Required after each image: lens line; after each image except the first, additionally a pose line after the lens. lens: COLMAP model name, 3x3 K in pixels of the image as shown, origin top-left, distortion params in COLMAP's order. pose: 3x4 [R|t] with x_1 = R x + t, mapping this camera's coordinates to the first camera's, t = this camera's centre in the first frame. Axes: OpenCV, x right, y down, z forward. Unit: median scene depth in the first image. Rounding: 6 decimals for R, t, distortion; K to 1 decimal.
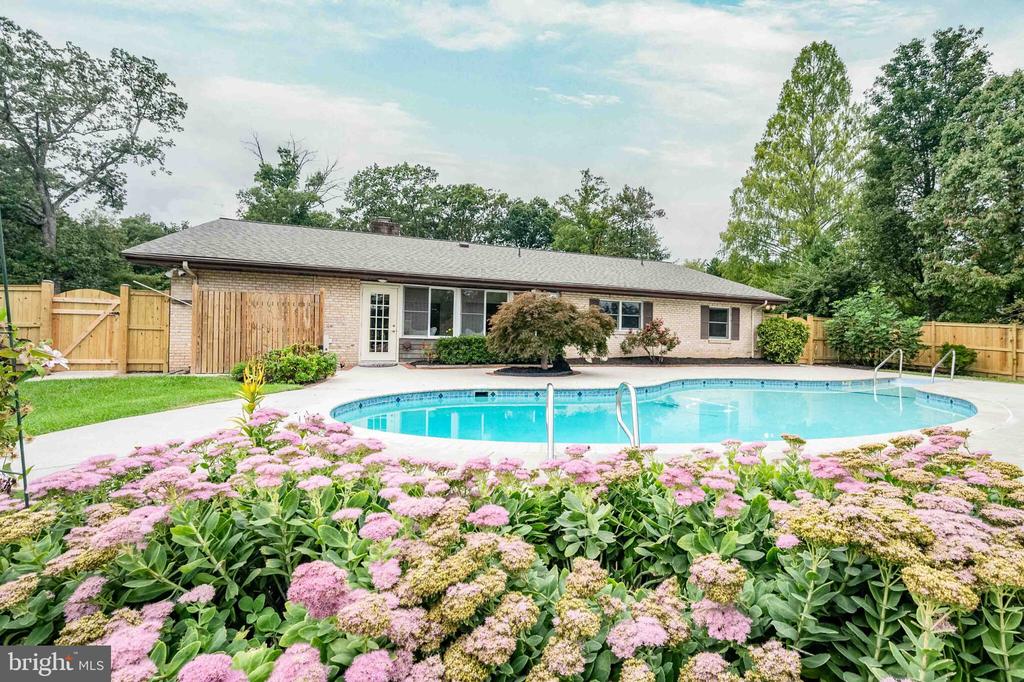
lens RADIAL K [[475.9, 0, 571.4], [0, 475.9, 329.3], [0, 0, 1]] dist [-0.004075, 0.000199]
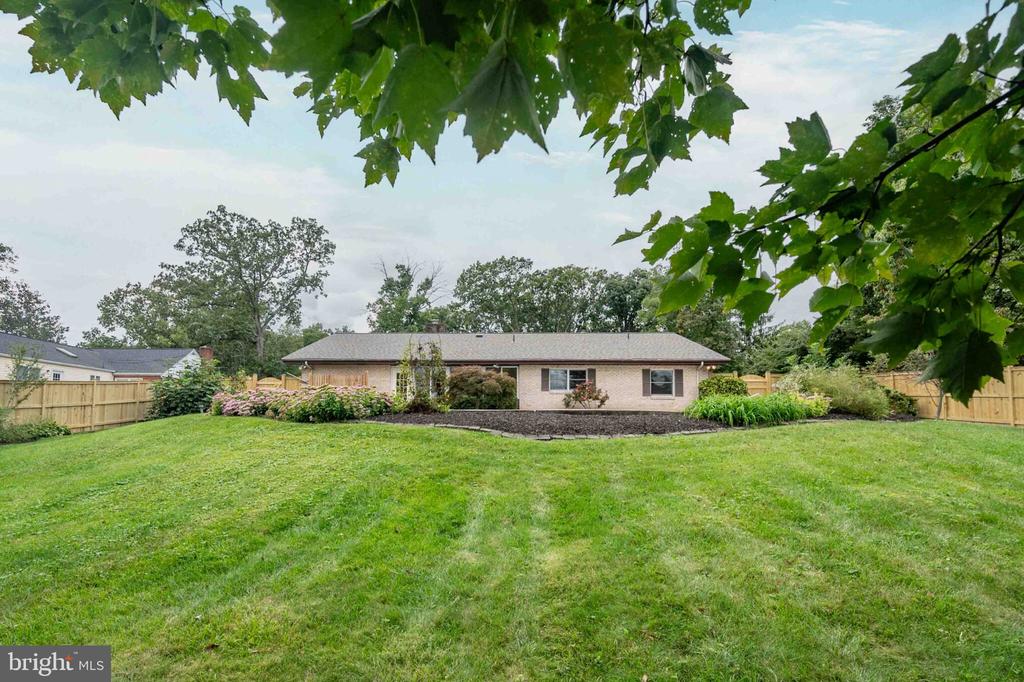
lens RADIAL K [[541.8, 0, 497.9], [0, 541.8, 376.3], [0, 0, 1]] dist [-0.005537, -0.000648]
pose [[0.911141, -0.052879, -0.408687, 0.457074], [0.023731, 0.996820, -0.076069, 0.060286], [0.411410, 0.059611, 0.909499, -0.395728]]
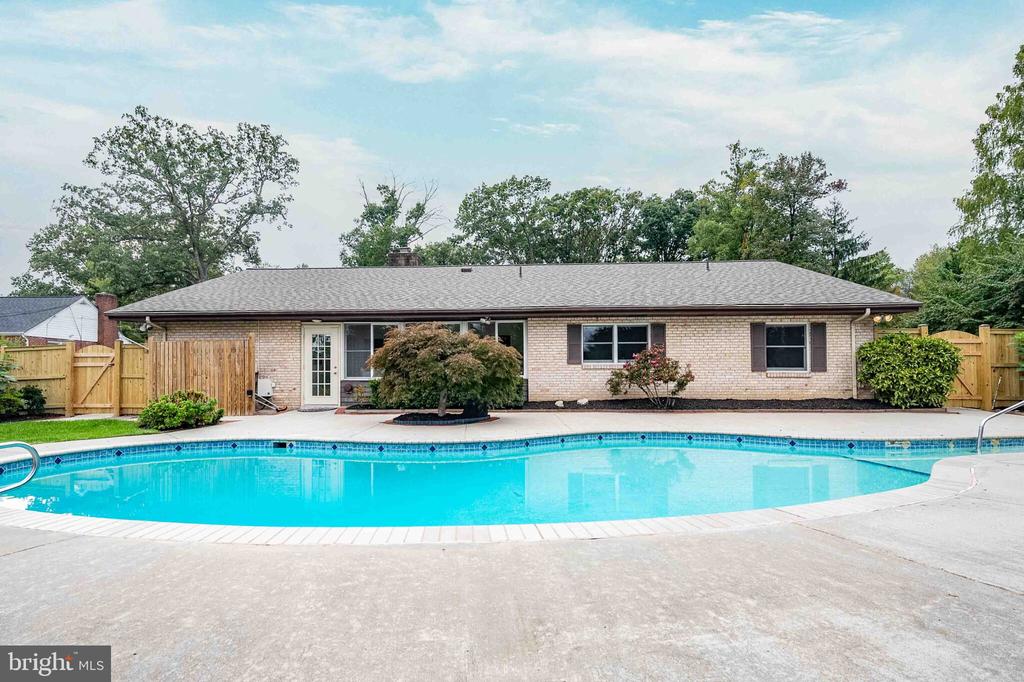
lens RADIAL K [[576.2, 0, 492.1], [0, 576.2, 358.4], [0, 0, 1]] dist [-0.001511, -0.000354]
pose [[0.893745, -0.034532, -0.447244, 0.279237], [0.032488, 0.999397, -0.012243, -0.000803], [0.447397, -0.003588, 0.894328, 0.082895]]
